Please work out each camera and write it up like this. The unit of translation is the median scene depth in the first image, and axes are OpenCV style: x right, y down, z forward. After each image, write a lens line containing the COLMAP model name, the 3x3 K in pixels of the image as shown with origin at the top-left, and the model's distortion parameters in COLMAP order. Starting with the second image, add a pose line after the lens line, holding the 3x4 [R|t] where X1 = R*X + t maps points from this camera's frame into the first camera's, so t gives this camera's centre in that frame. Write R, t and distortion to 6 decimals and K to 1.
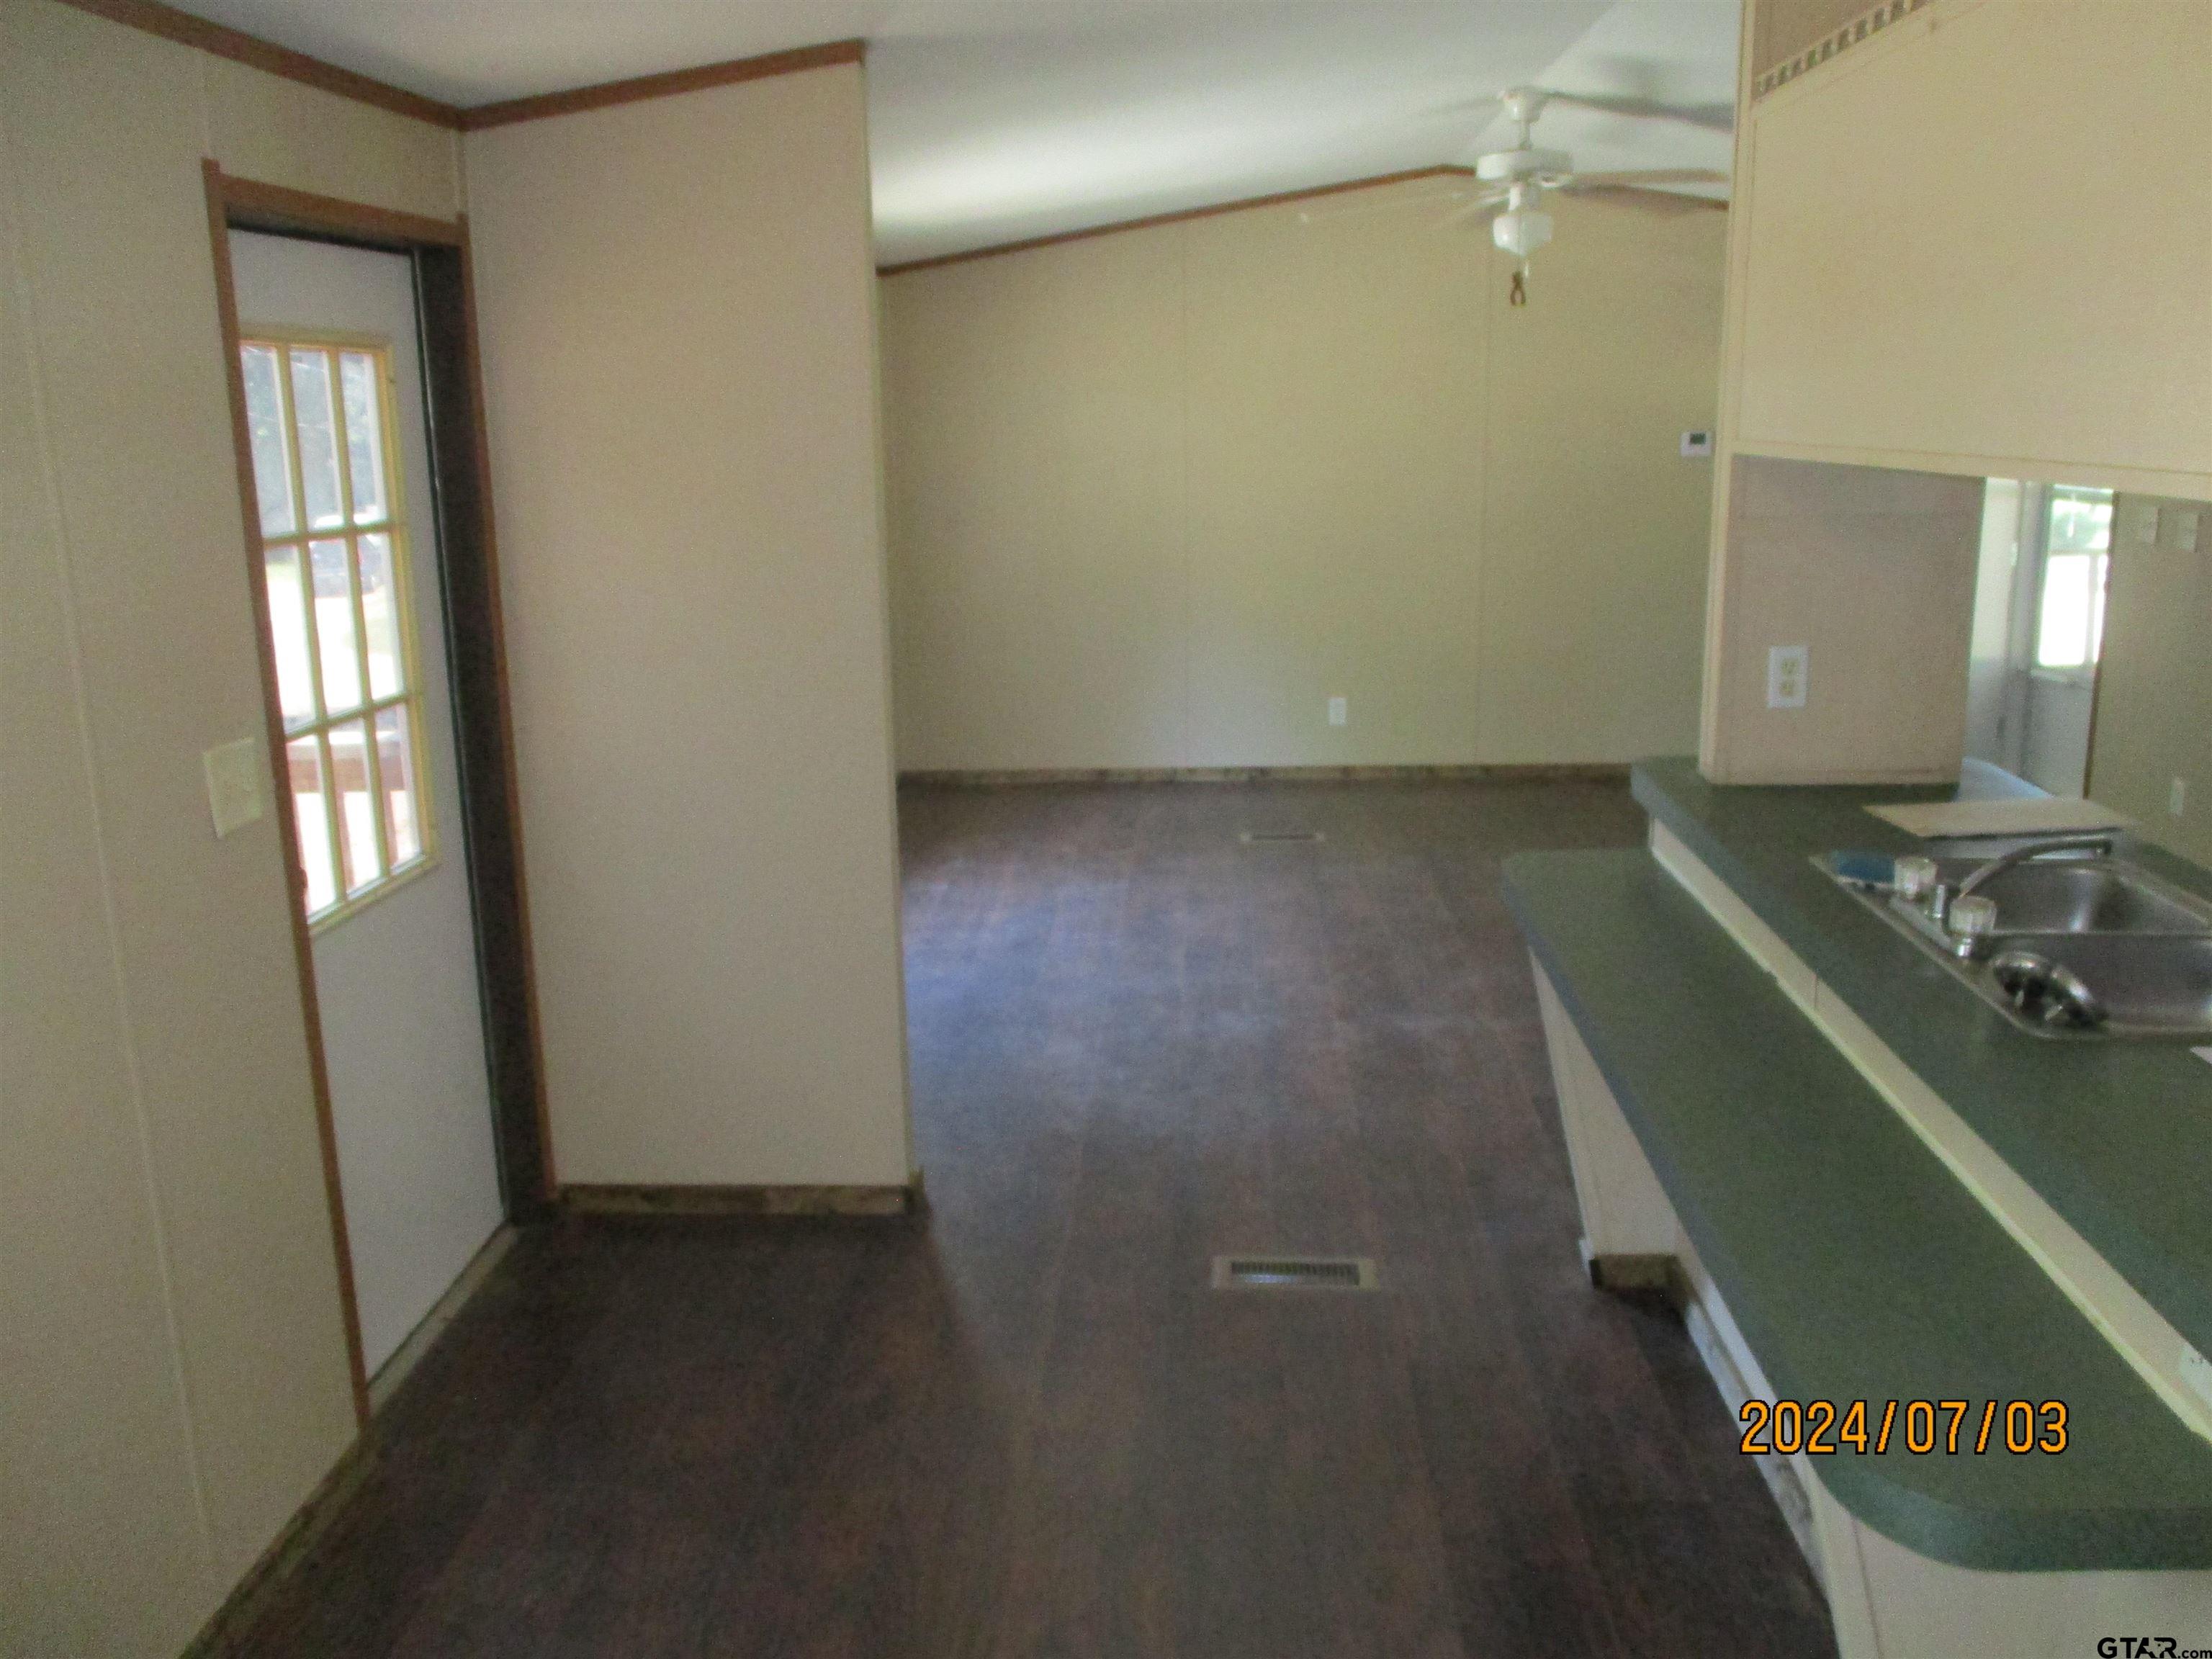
lens RADIAL K [[1829.3, 0, 1106.0], [0, 1829.3, 829.5], [0, 0, 1]] dist [-0.028033, 0.013632]
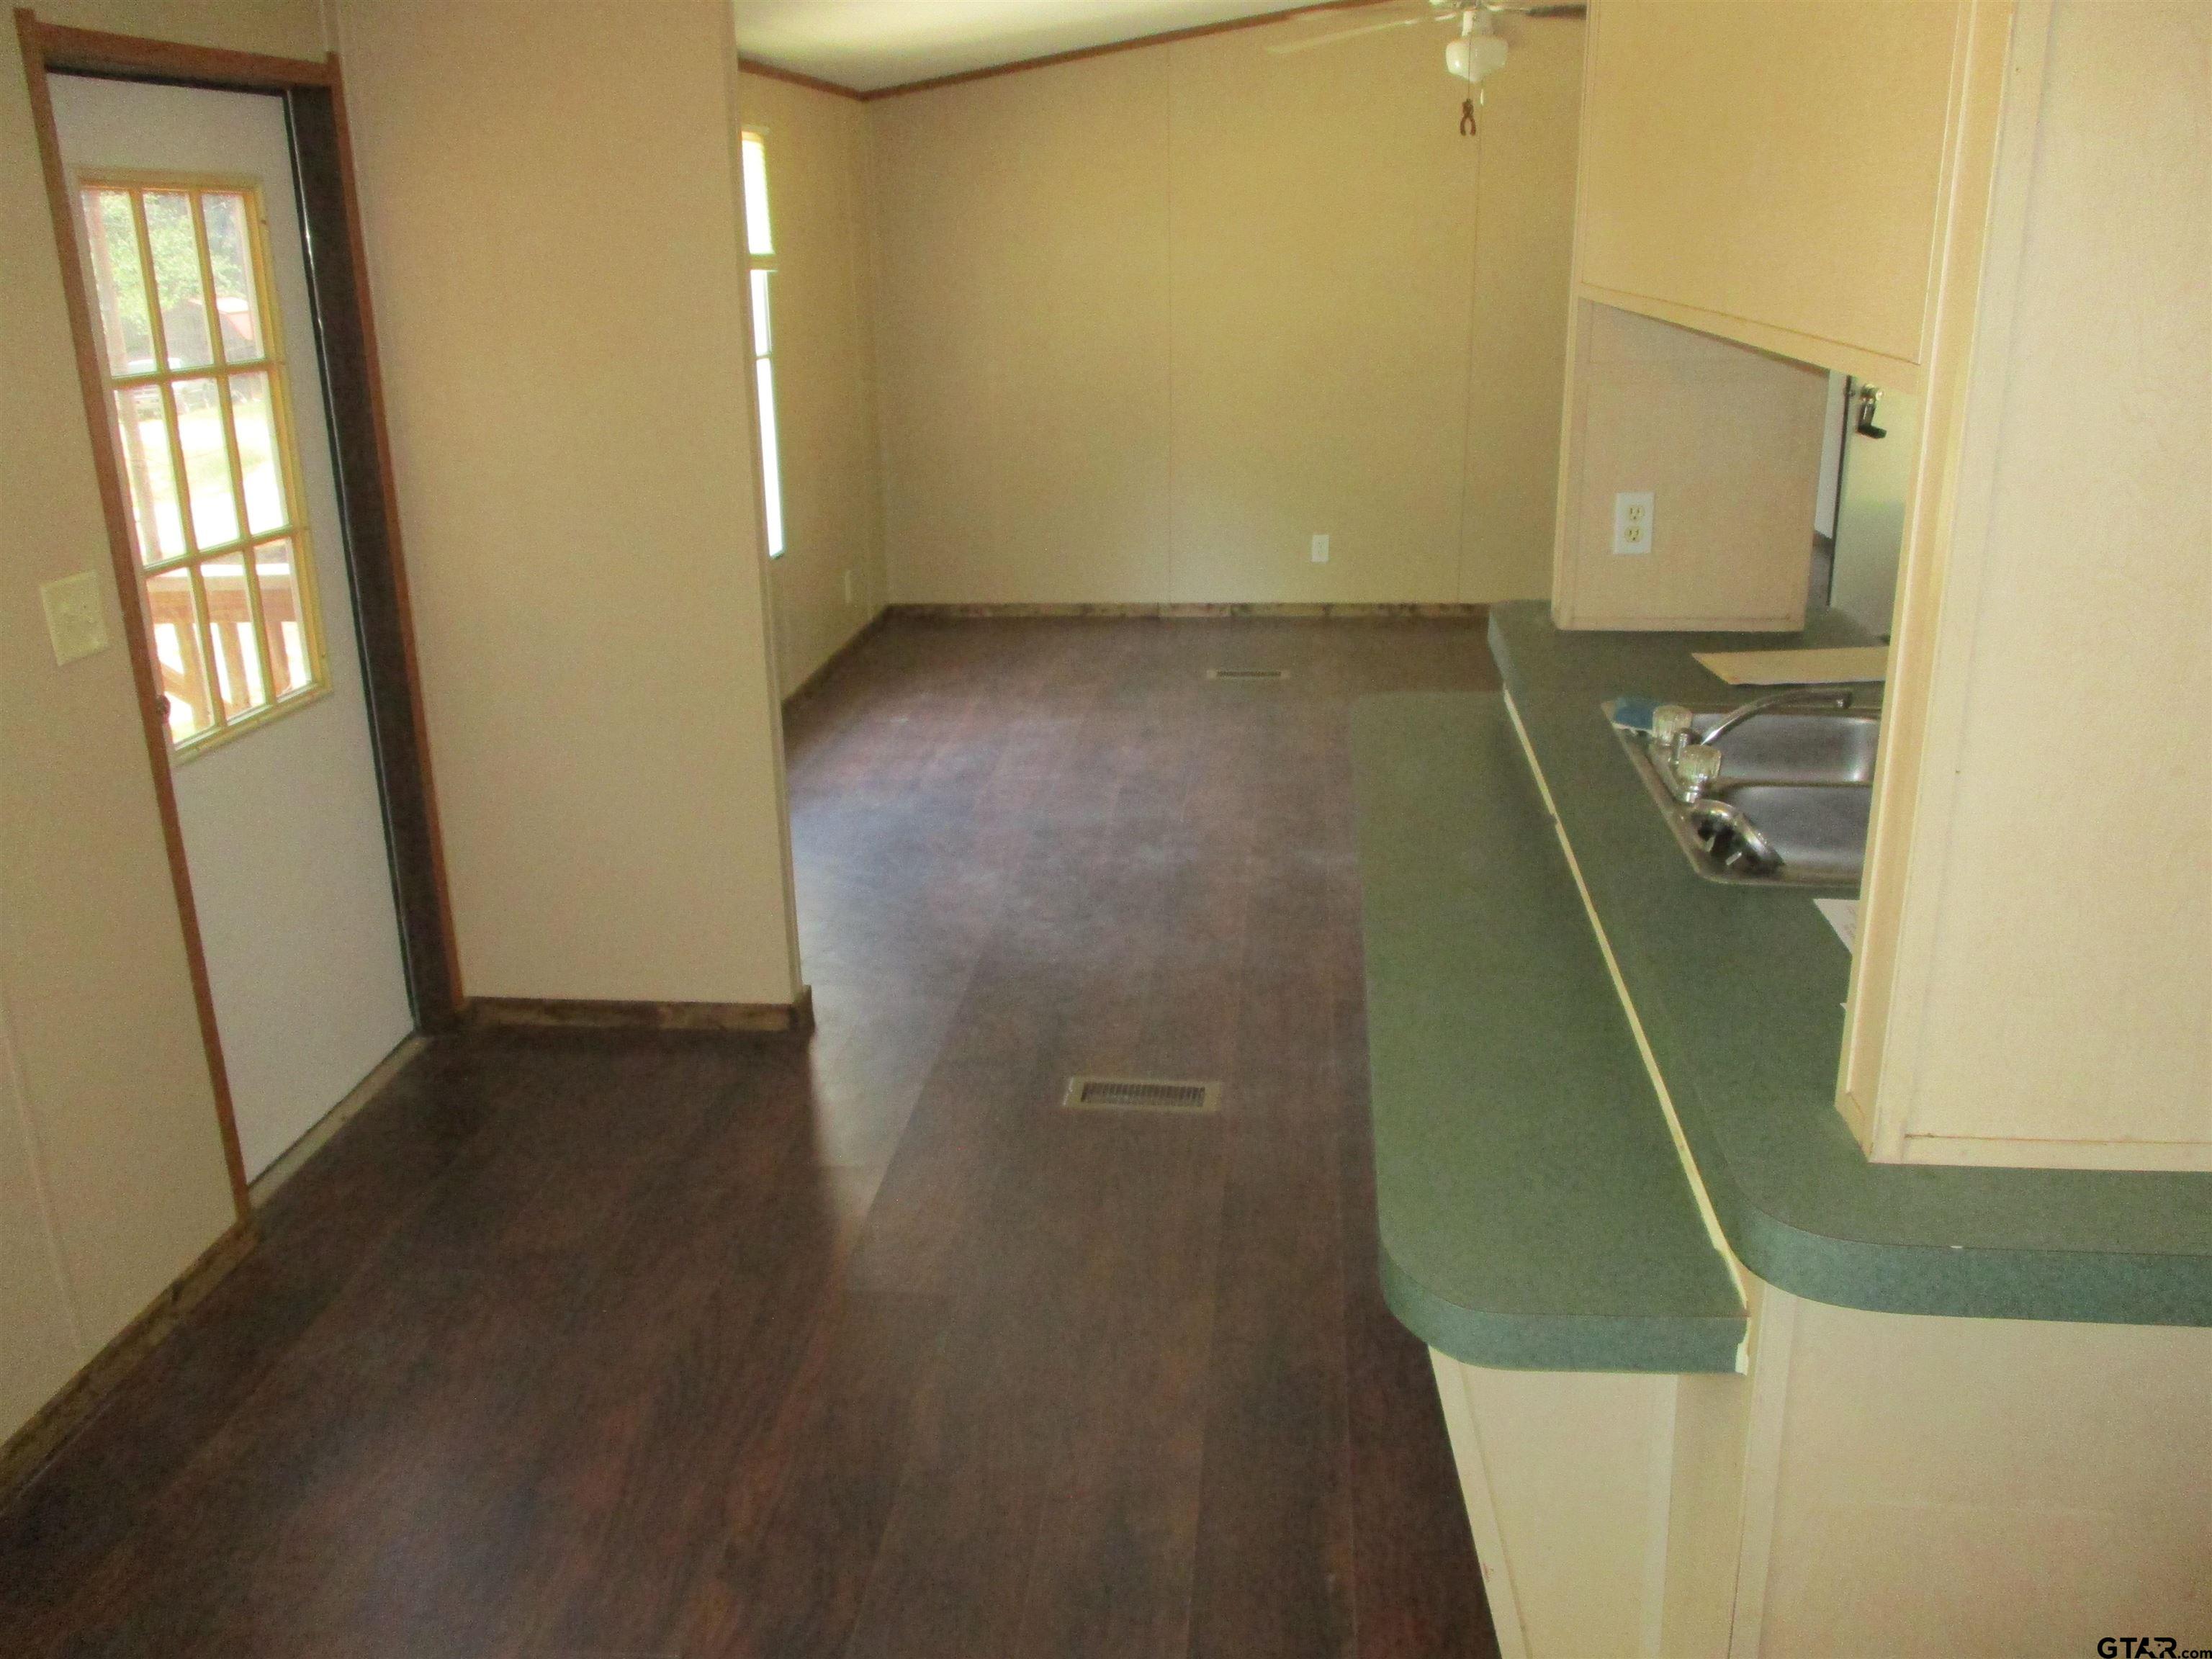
lens RADIAL K [[1829.3, 0, 1106.0], [0, 1829.3, 829.5], [0, 0, 1]] dist [-0.028033, 0.013632]
pose [[0.998835, 0.016669, -0.045282, 0.118469], [-0.012465, 0.995719, 0.091588, -0.003556], [0.046615, -0.090917, 0.994767, -0.026628]]
